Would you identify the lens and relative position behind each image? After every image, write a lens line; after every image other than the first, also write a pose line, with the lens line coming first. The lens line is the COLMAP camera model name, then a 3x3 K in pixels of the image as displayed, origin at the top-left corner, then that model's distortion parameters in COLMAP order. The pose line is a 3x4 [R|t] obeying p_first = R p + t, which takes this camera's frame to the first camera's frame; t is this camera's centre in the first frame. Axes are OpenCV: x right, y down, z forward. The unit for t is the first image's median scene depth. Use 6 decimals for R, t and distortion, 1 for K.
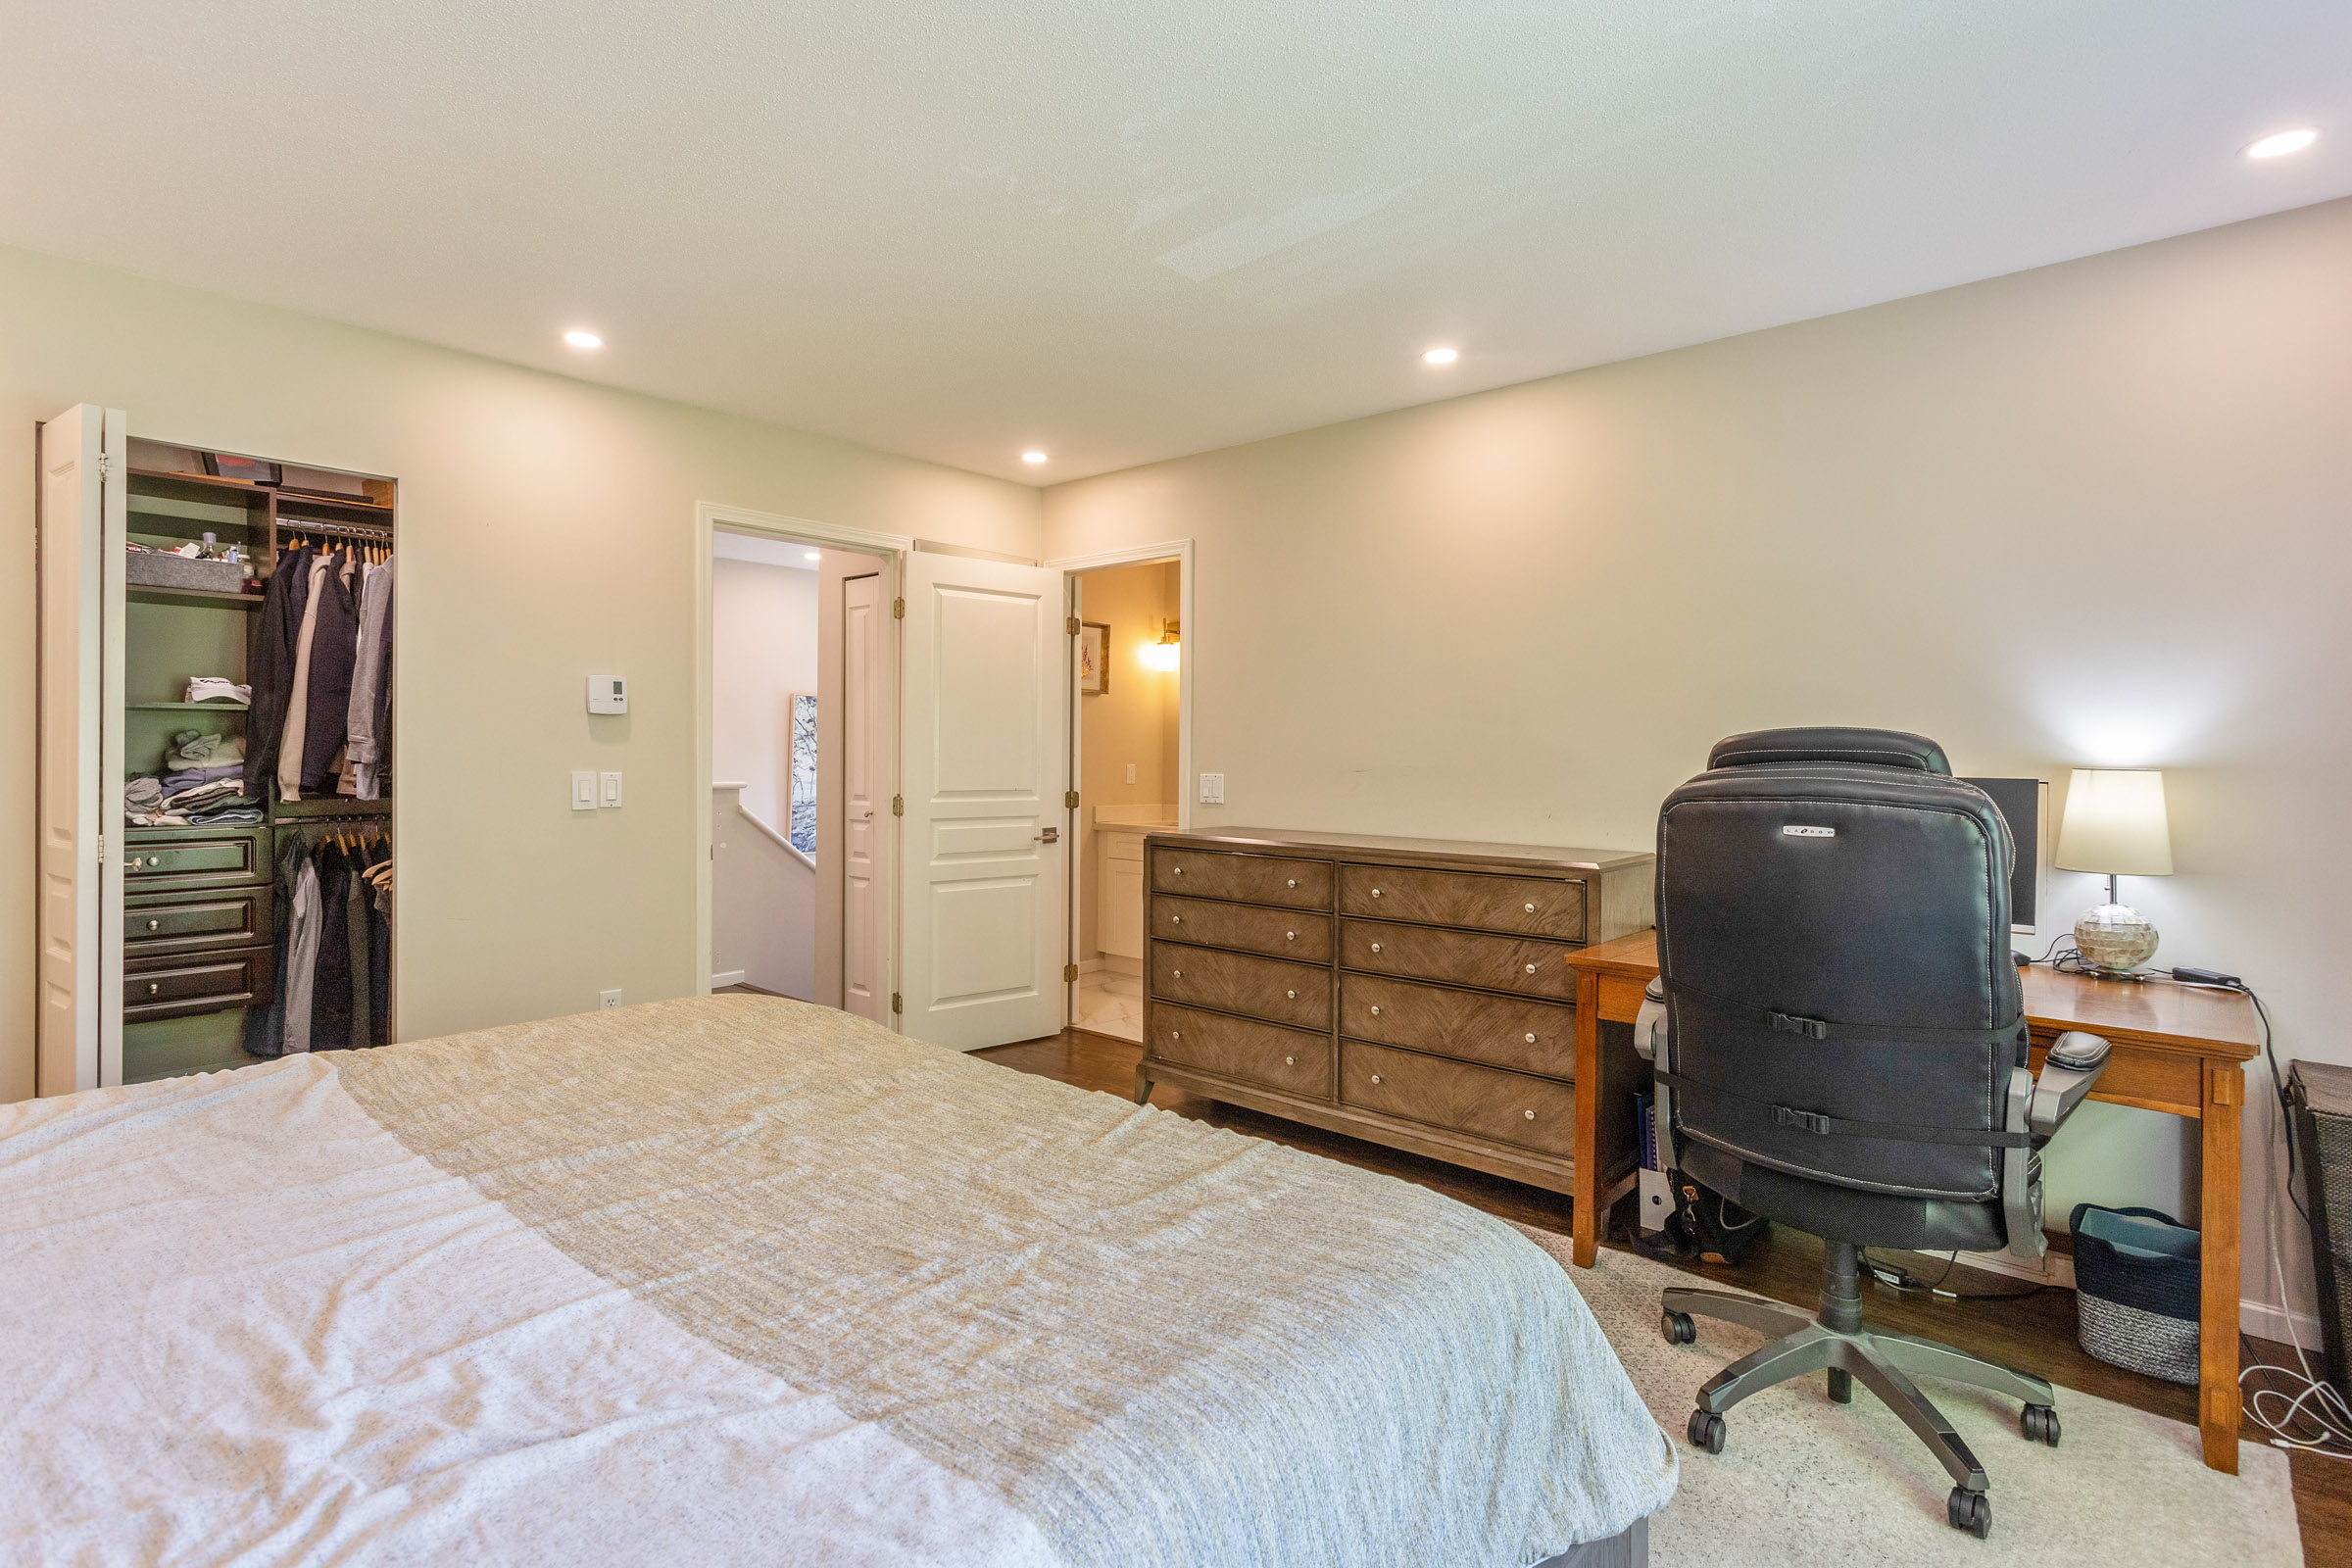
lens RADIAL K [[1128.6, 0, 1151.8], [0, 1128.6, 764.9], [0, 0, 1]] dist [0.001580, 0.000020]
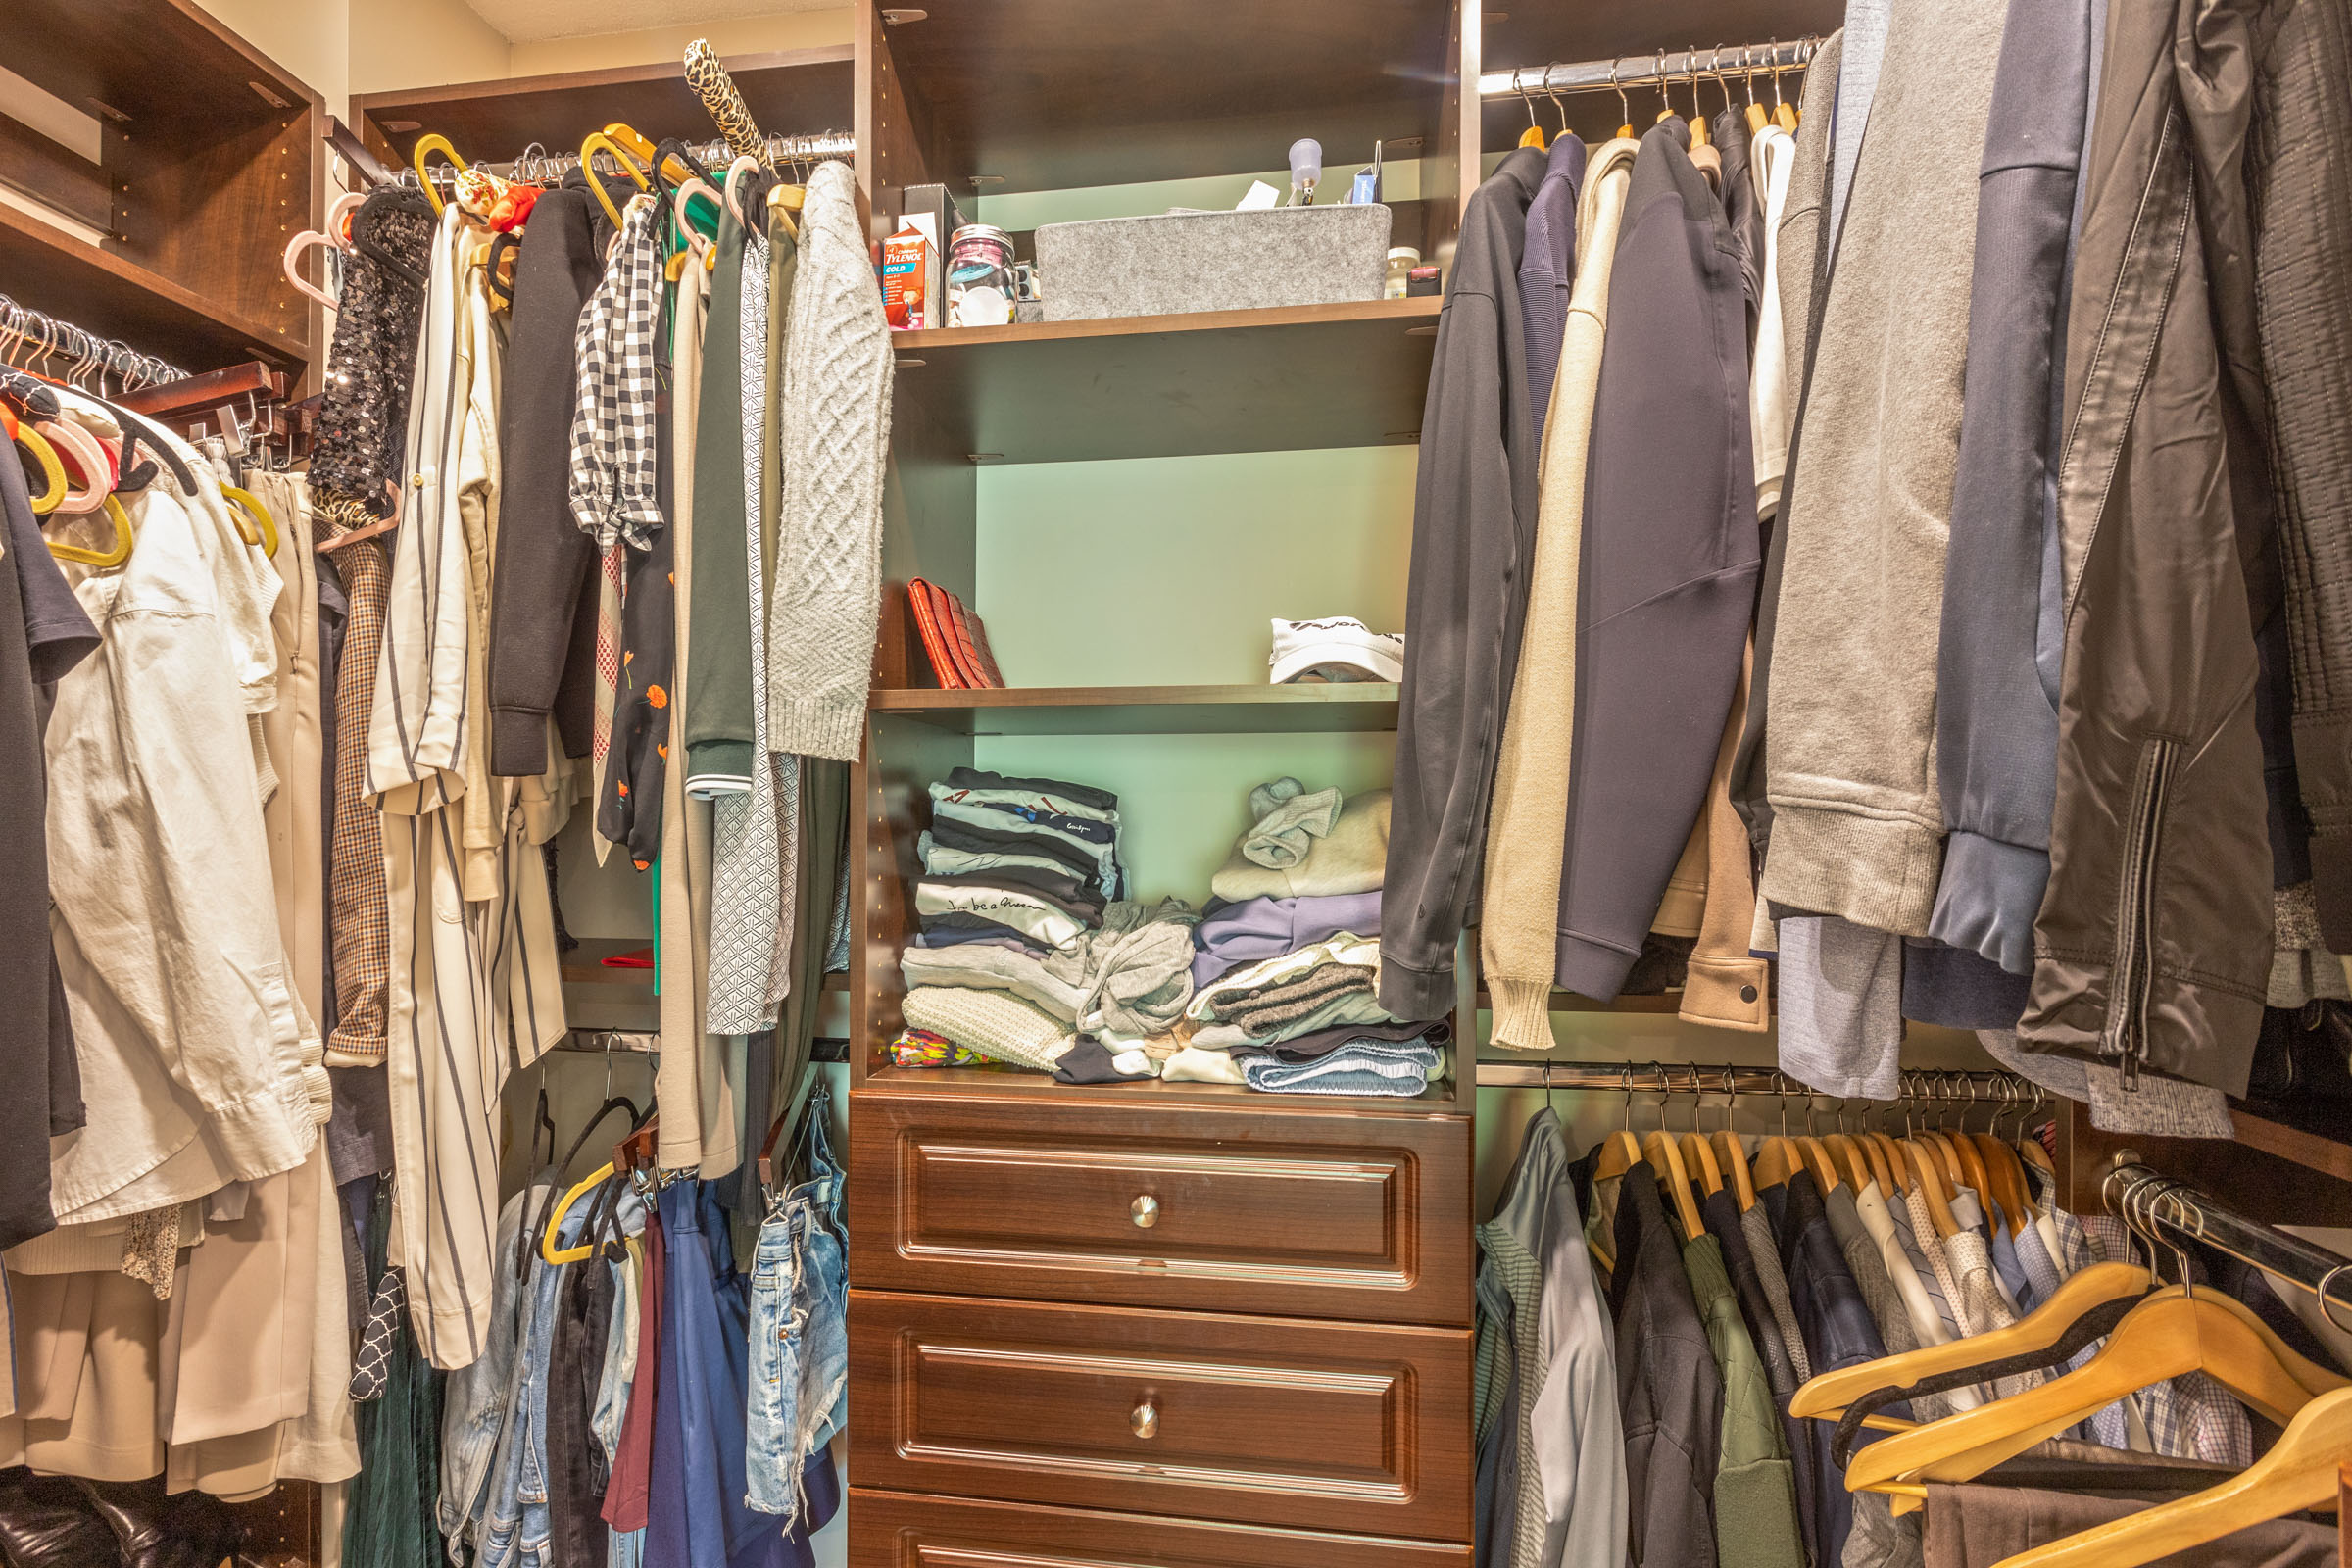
lens RADIAL K [[1128.6, 0, 1157.4], [0, 1128.6, 808.4], [0, 0, 1]] dist [0.001580, 0.000020]
pose [[0.573575, -0.012772, -0.819053, -0.624020], [-0.008121, 0.999741, -0.021277, -0.015414], [0.819113, 0.018855, 0.573323, 0.816853]]
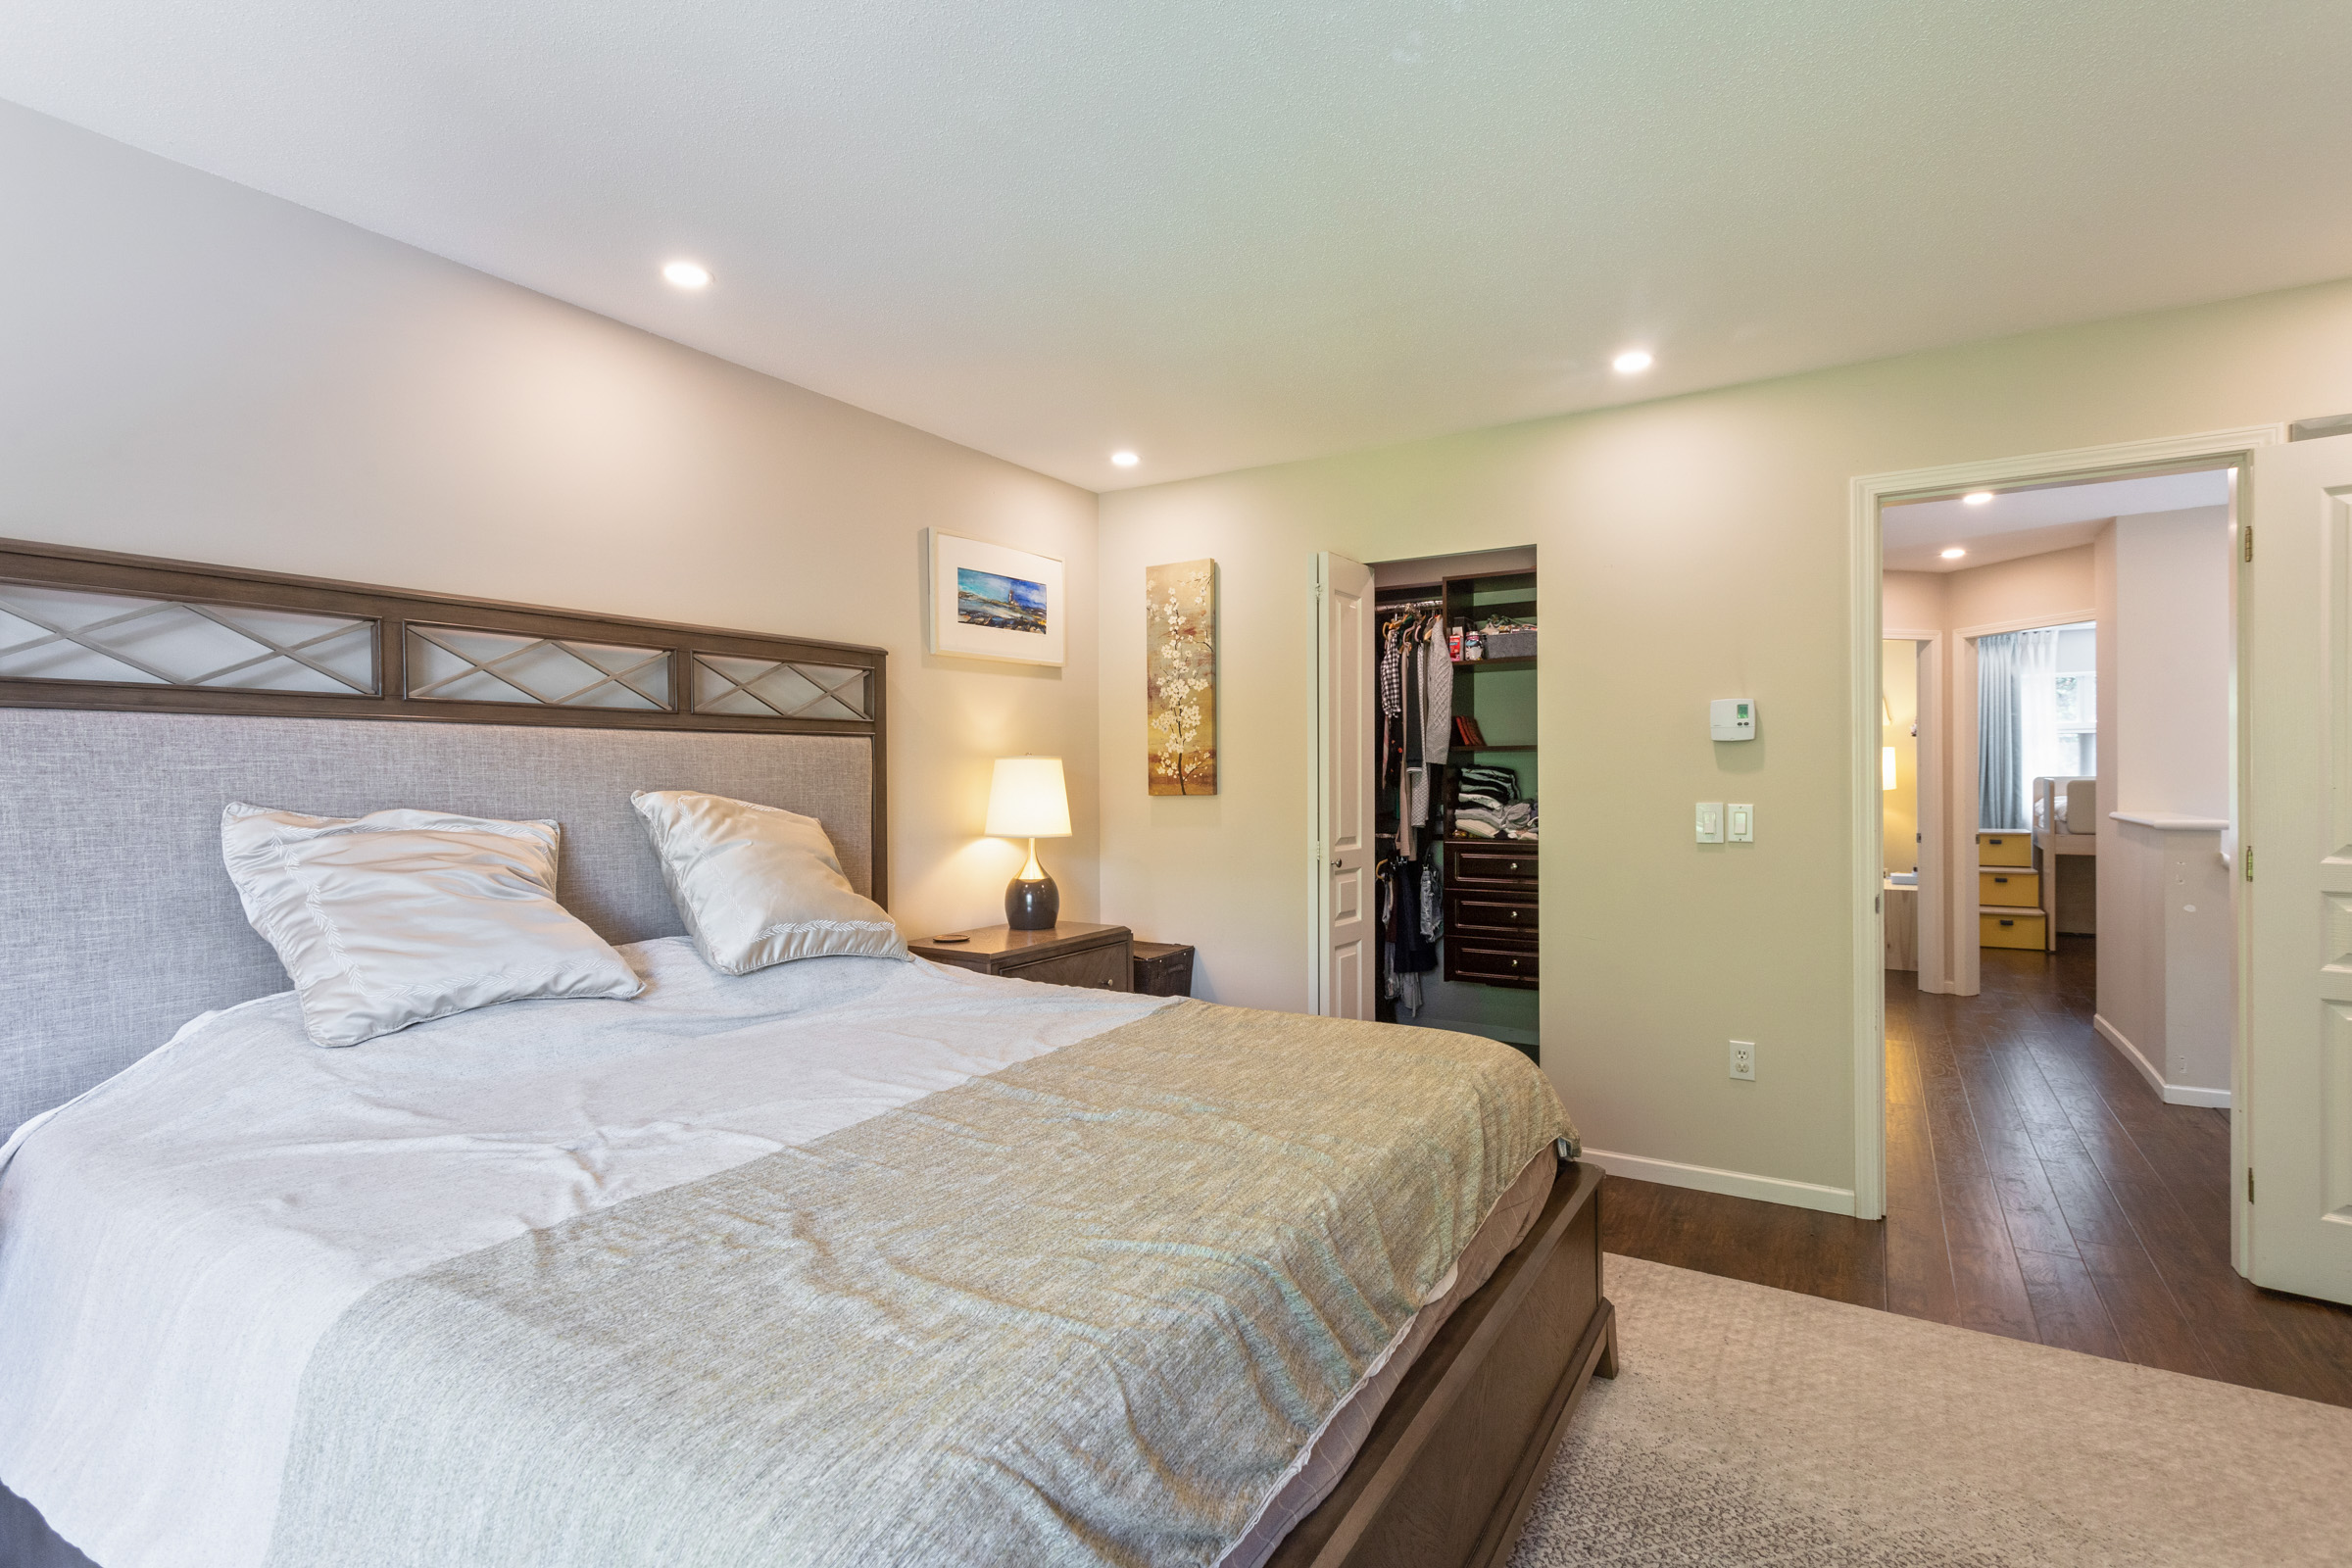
lens RADIAL K [[1128.6, 0, 1171.8], [0, 1128.6, 786.9], [0, 0, 1]] dist [0.001580, 0.000020]
pose [[0.178647, -0.001258, -0.983912, 0.330773], [-0.002832, 0.999994, -0.001793, -0.003989], [0.983909, 0.003107, 0.178642, 0.370110]]
